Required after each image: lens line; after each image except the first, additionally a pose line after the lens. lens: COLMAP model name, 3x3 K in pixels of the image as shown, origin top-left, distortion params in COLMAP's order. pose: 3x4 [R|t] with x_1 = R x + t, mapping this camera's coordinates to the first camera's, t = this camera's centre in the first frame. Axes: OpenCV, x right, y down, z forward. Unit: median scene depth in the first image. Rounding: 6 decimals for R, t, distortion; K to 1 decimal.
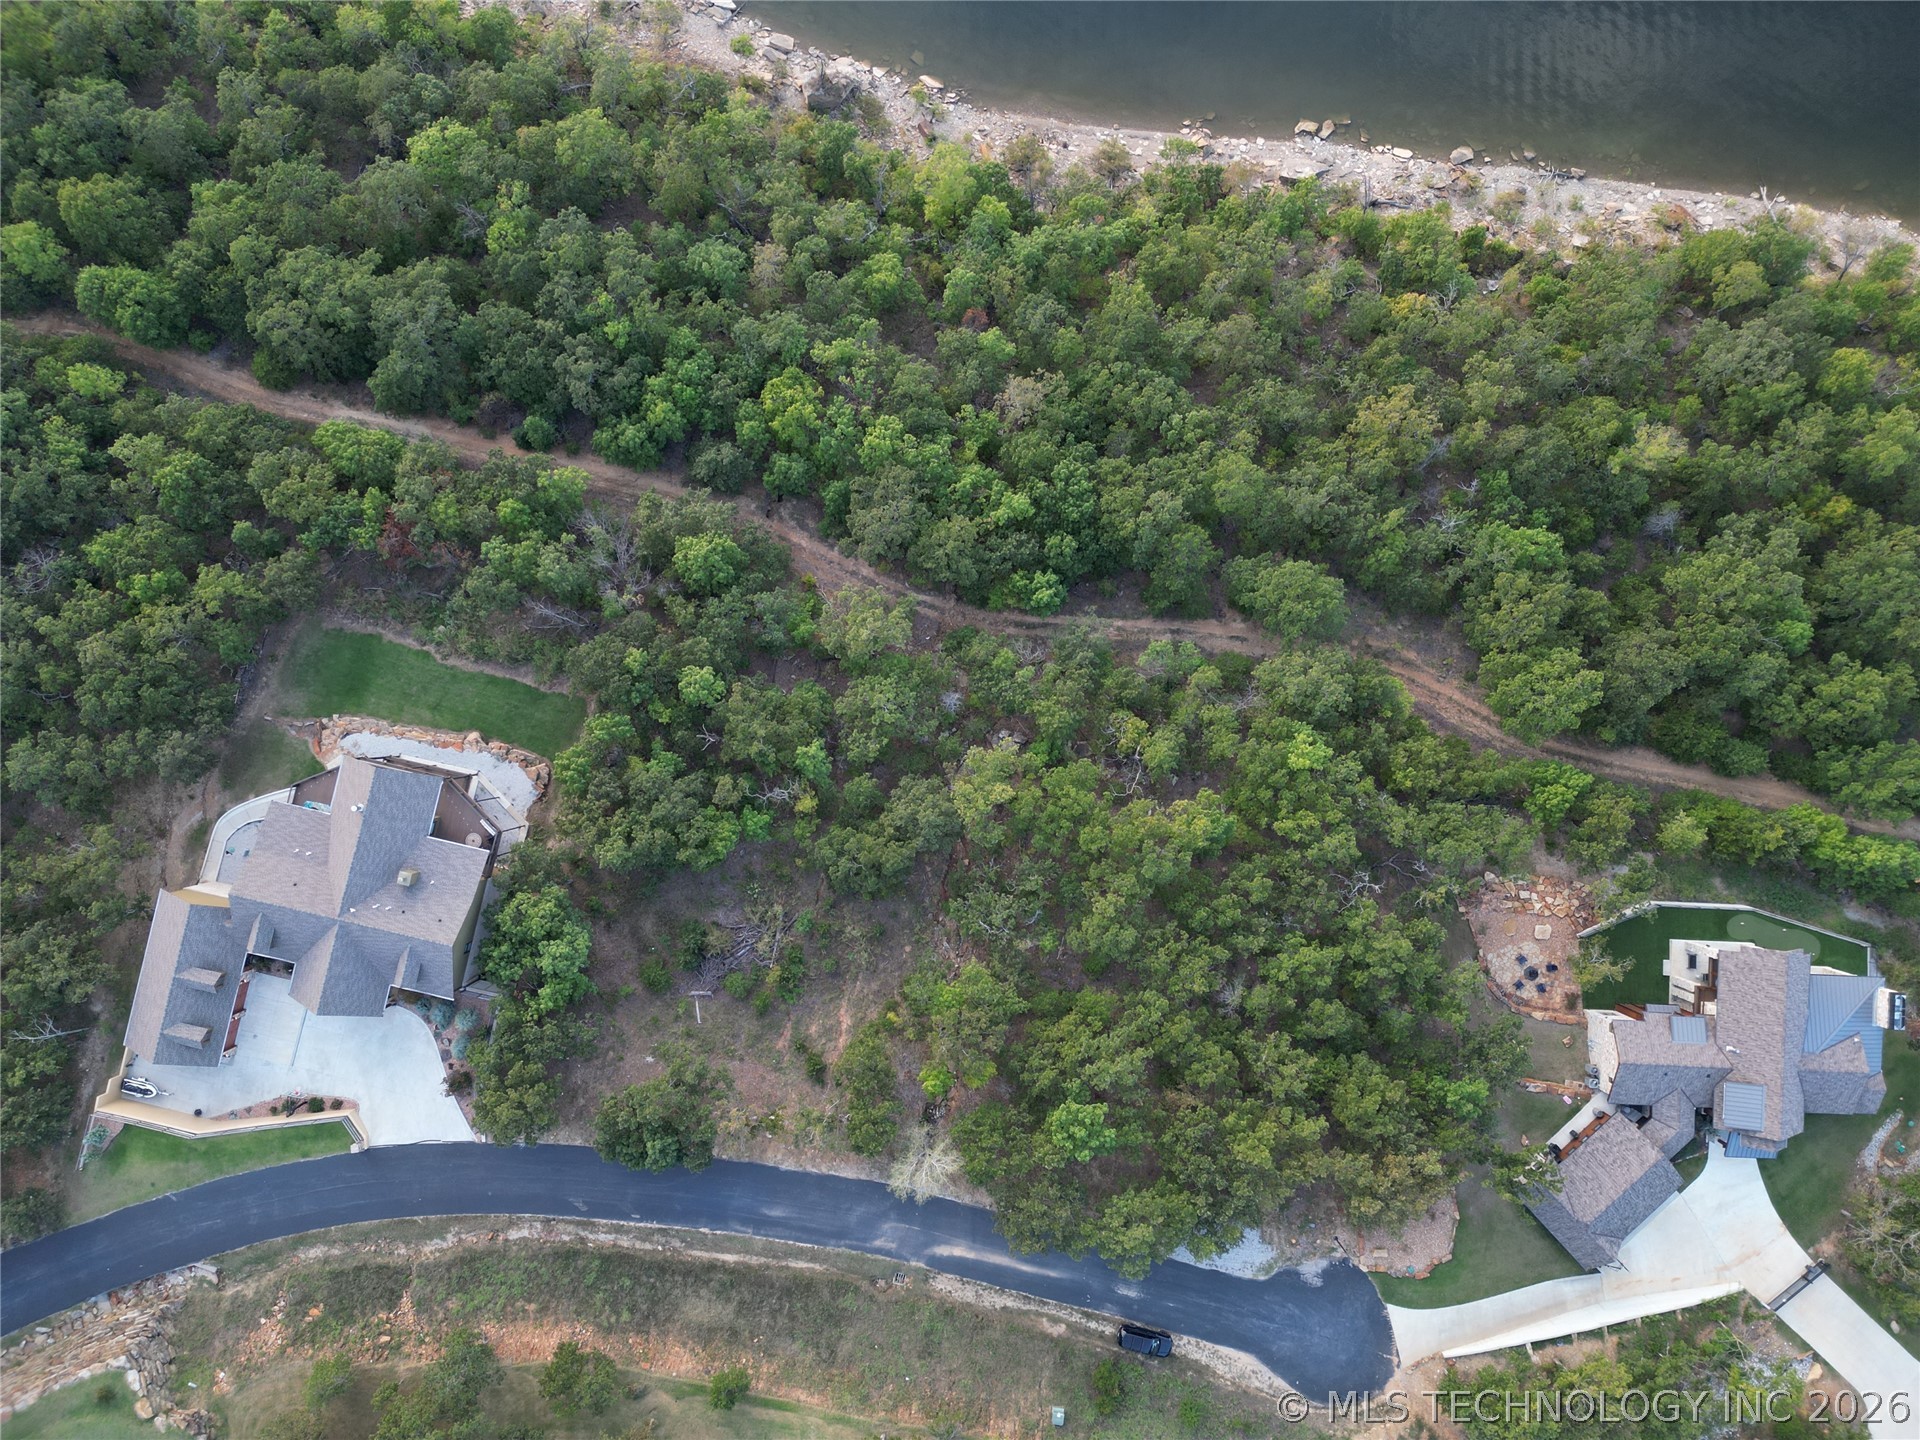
lens RADIAL K [[1342.2, 0, 953.2], [0, 1342.2, 717.2], [0, 0, 1]] dist [0.079416, -0.077735]
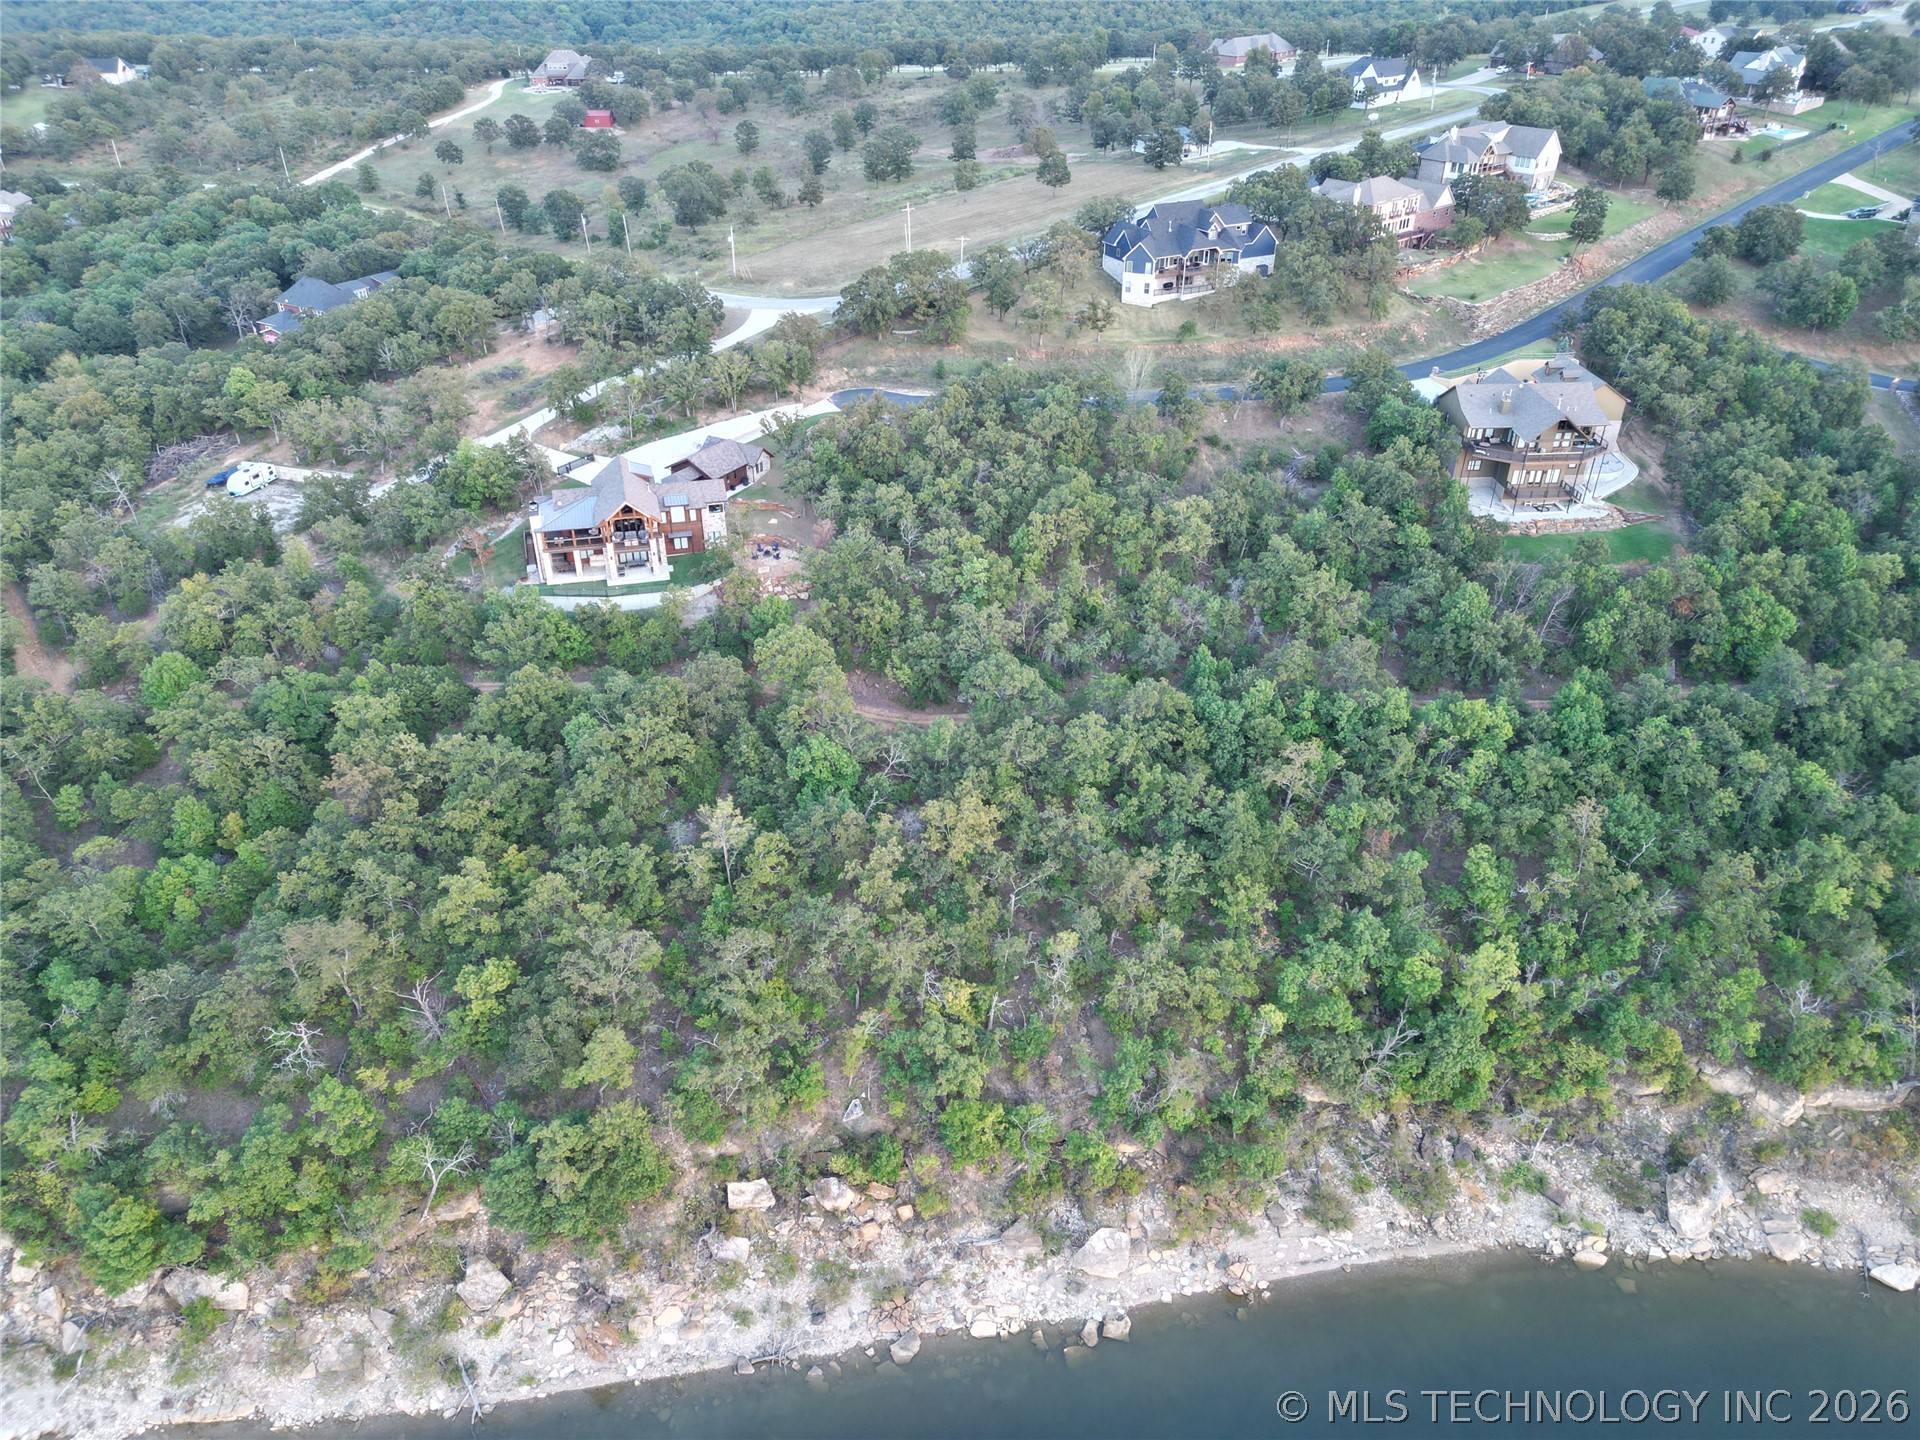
lens RADIAL K [[1342.2, 0, 953.2], [0, 1342.2, 717.2], [0, 0, 1]] dist [0.079416, -0.077735]
pose [[-0.957875, 0.150913, -0.244338, 0.476415], [-0.287185, -0.505211, 0.813810, -0.843392], [-0.000628, 0.849699, 0.527268, 0.329948]]
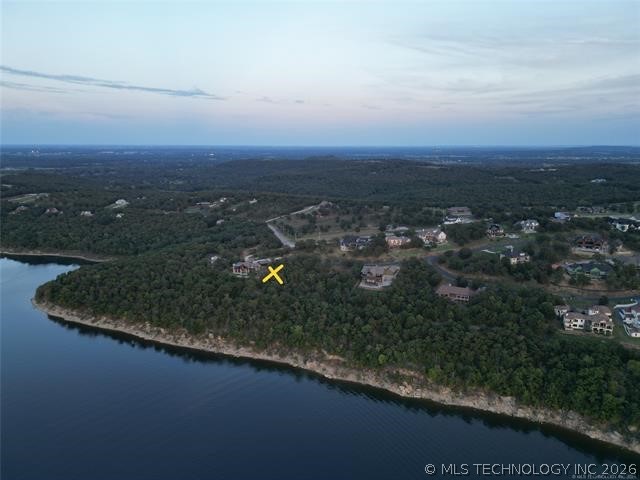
lens RADIAL K [[447.4, 0, 317.7], [0, 447.4, 239.1], [0, 0, 1]] dist [0.079416, -0.077735]
pose [[-0.977530, -0.038508, 0.207250, -0.501846], [0.210756, -0.197815, 0.957314, -2.214537], [0.004133, 0.979483, 0.201486, 0.069527]]
